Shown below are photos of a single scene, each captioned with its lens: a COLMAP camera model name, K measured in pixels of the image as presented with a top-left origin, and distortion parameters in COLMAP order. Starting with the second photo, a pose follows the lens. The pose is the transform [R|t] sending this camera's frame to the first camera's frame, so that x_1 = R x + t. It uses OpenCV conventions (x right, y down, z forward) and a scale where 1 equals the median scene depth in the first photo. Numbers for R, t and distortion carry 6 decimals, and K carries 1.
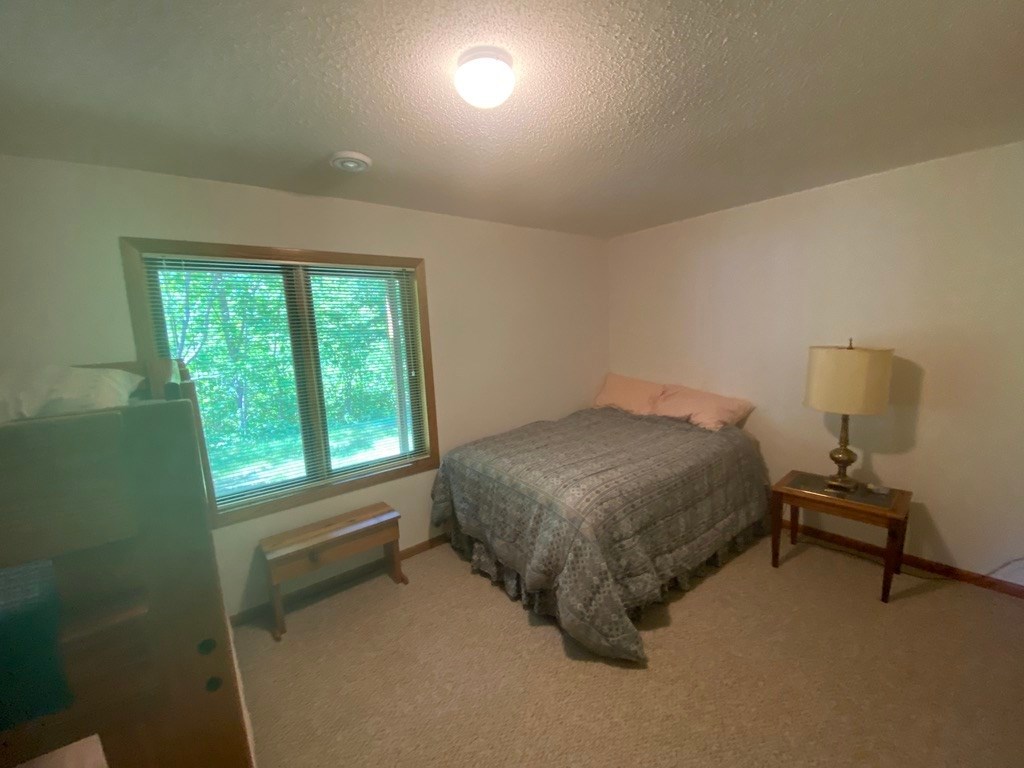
lens RADIAL K [[413.7, 0, 506.8], [0, 413.7, 384.6], [0, 0, 1]] dist [0.027317, -0.023645]
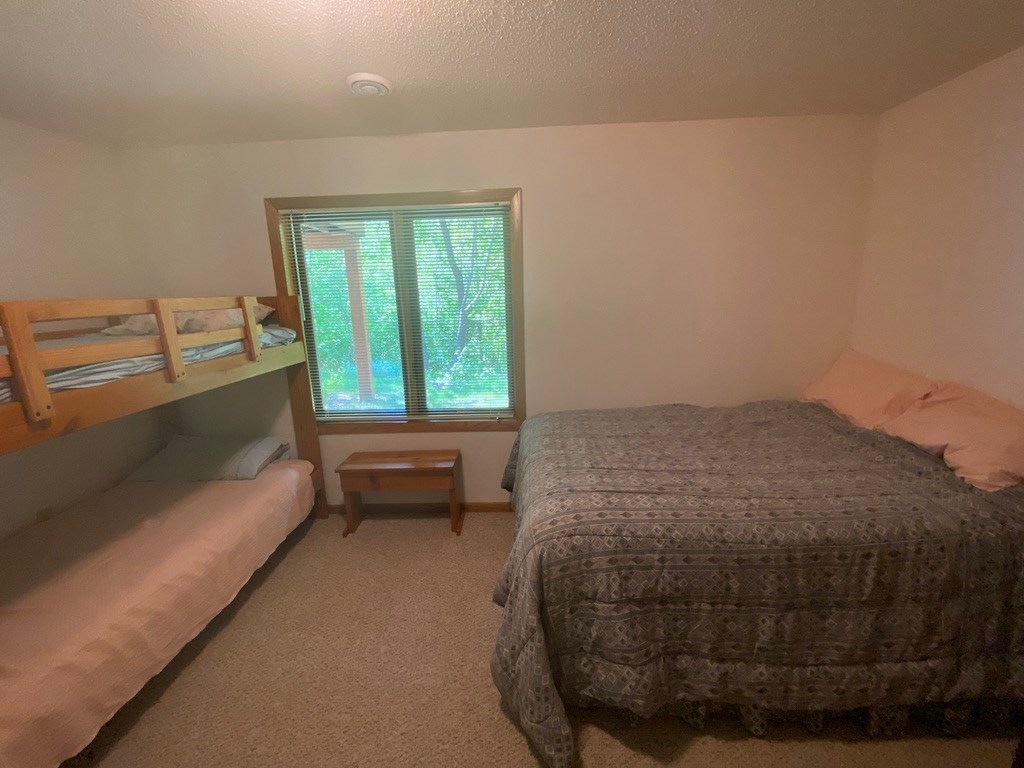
lens RADIAL K [[413.7, 0, 506.8], [0, 413.7, 384.6], [0, 0, 1]] dist [0.027317, -0.023645]
pose [[0.763981, 0.165383, -0.623684, 0.447383], [-0.093145, 0.984737, 0.147025, -0.035800], [0.638481, -0.054231, 0.767725, 0.366957]]
